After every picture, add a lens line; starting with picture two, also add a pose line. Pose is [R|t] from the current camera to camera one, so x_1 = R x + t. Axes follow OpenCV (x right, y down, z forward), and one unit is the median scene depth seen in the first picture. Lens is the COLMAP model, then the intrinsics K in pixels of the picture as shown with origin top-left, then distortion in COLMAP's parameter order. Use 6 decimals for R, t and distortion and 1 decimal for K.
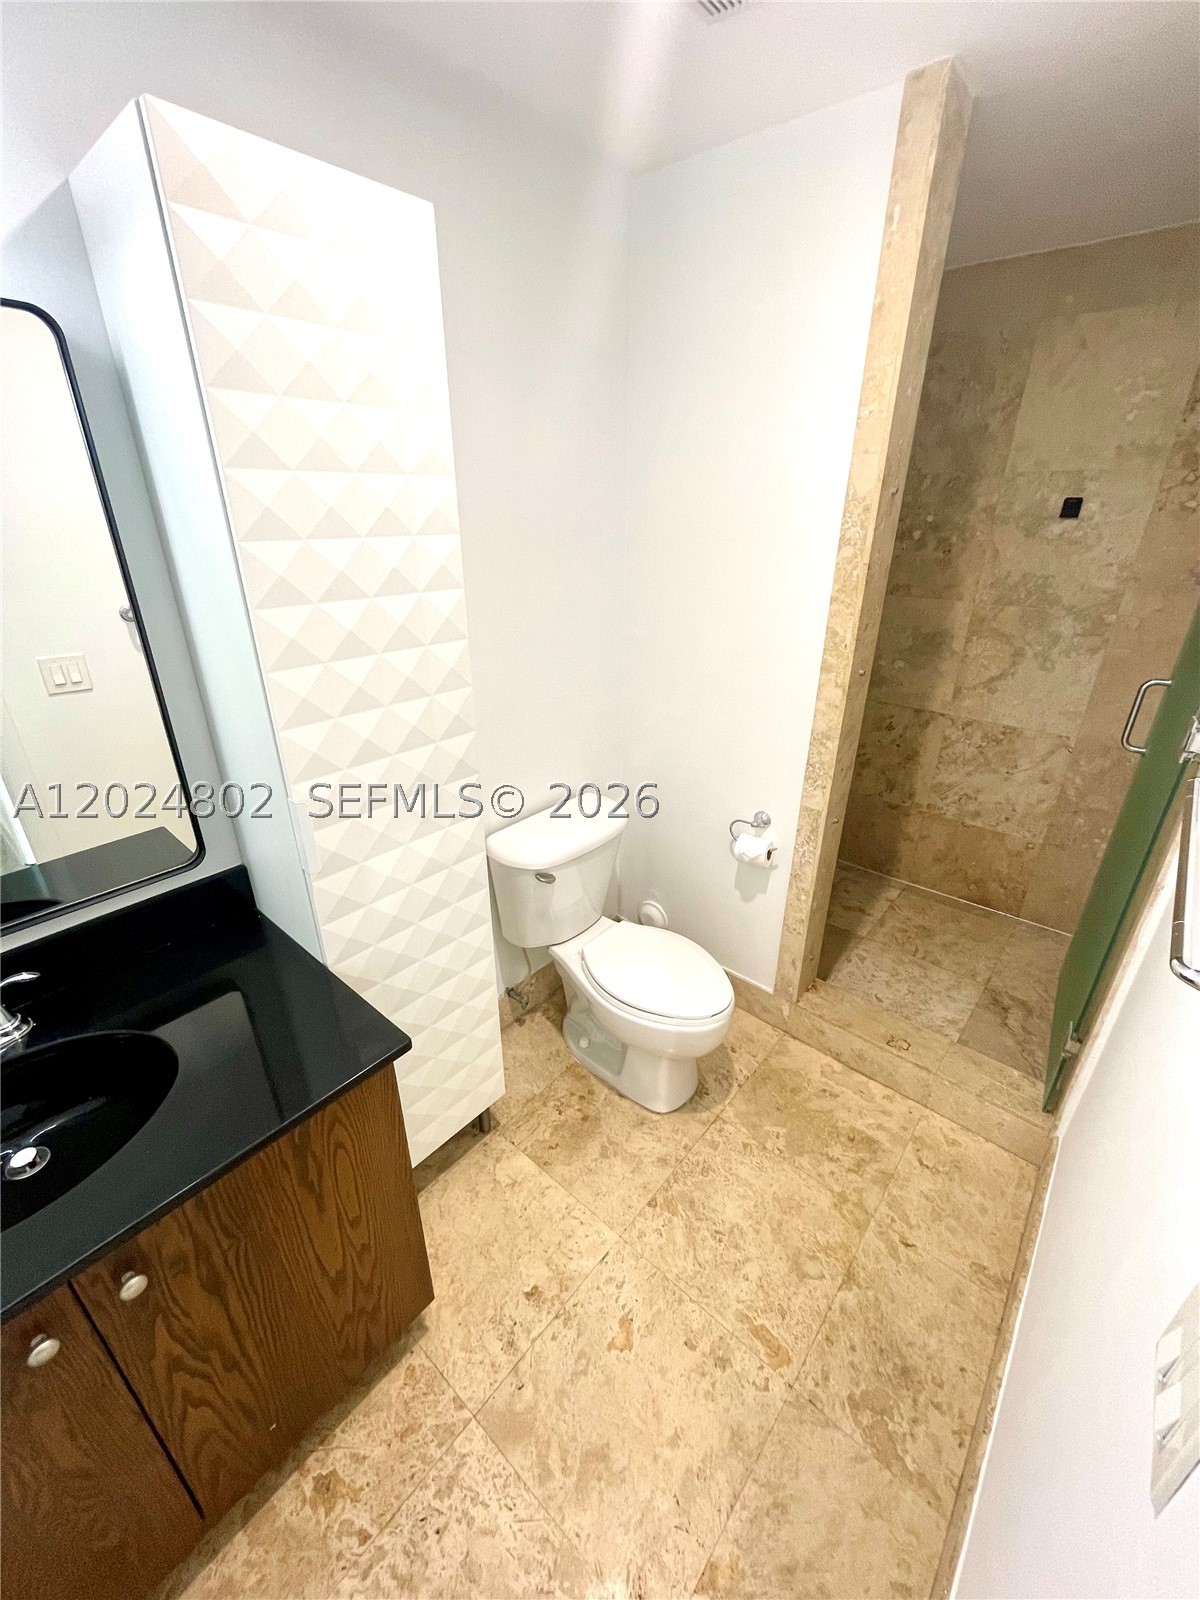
lens RADIAL K [[646.2, 0, 603.4], [0, 646.2, 797.1], [0, 0, 1]] dist [-0.002042, 0.000084]
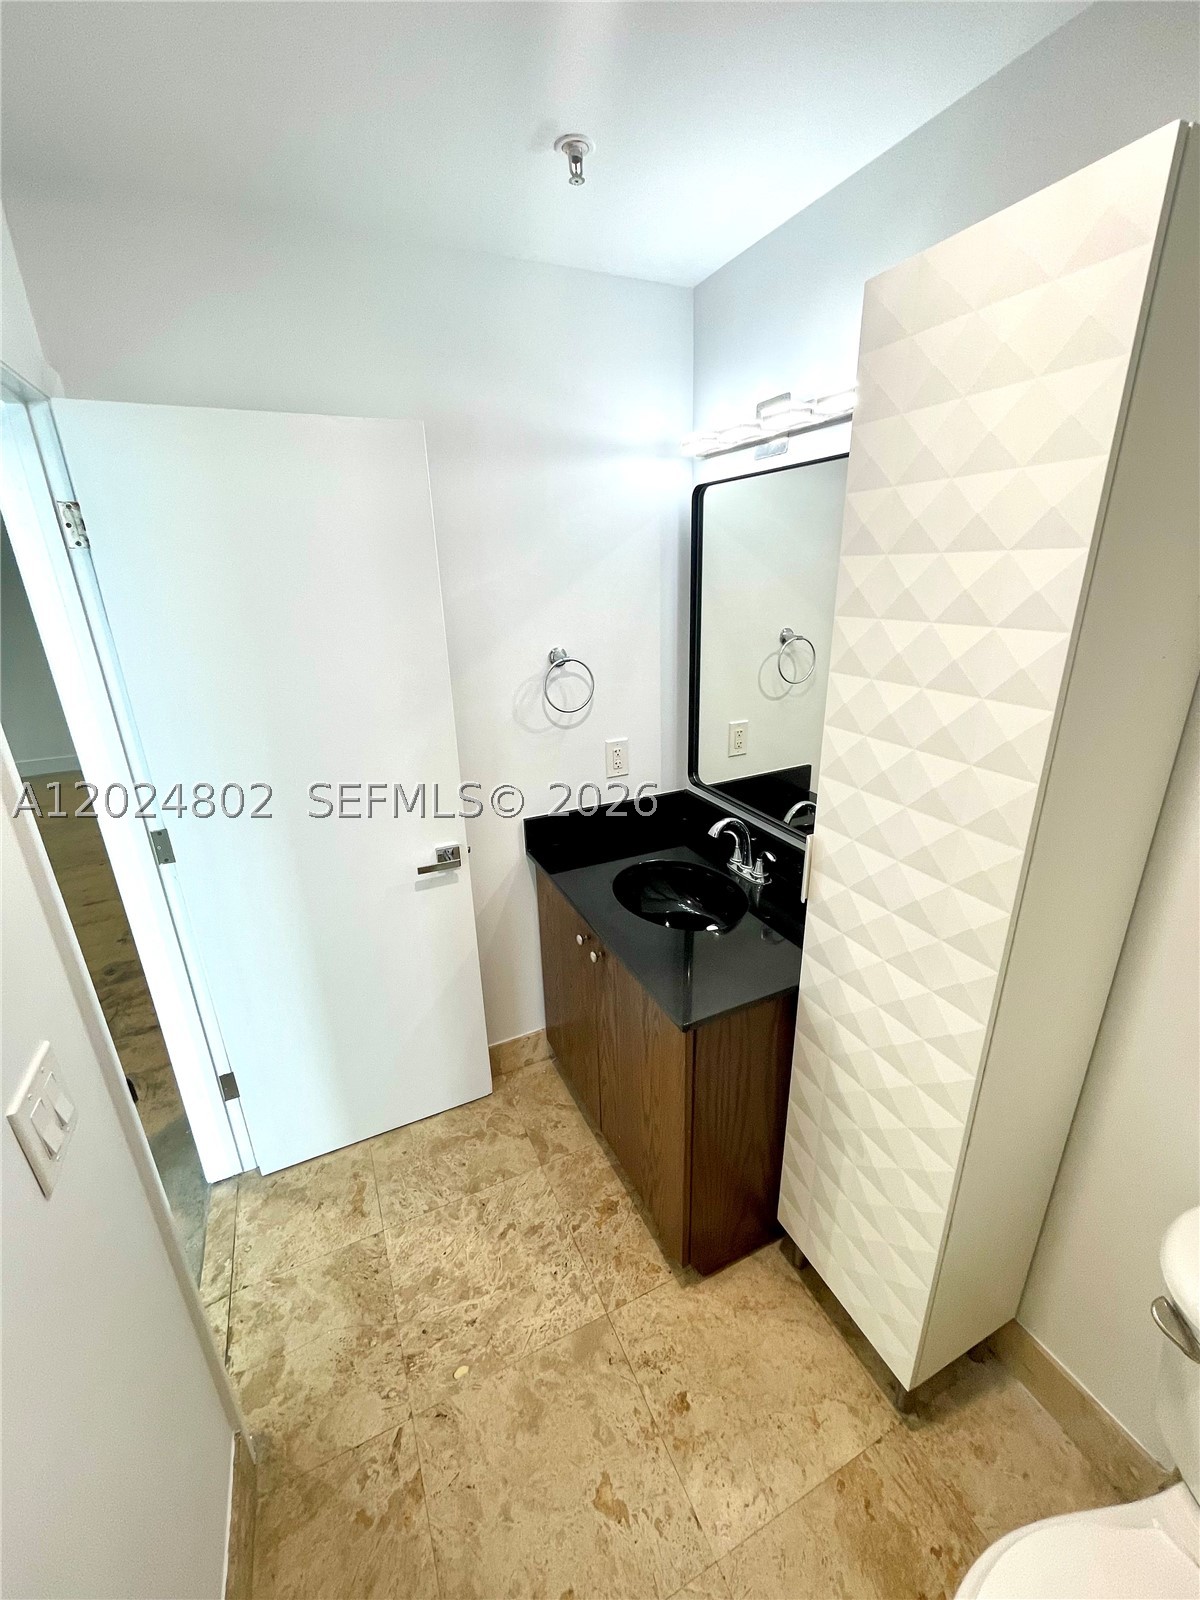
lens RADIAL K [[646.2, 0, 603.4], [0, 646.2, 797.1], [0, 0, 1]] dist [-0.002042, 0.000084]
pose [[-0.410453, 0.308888, -0.857972, 0.345475], [-0.355104, 0.812465, 0.462386, -0.244687], [0.839898, 0.494458, -0.223792, 0.503086]]
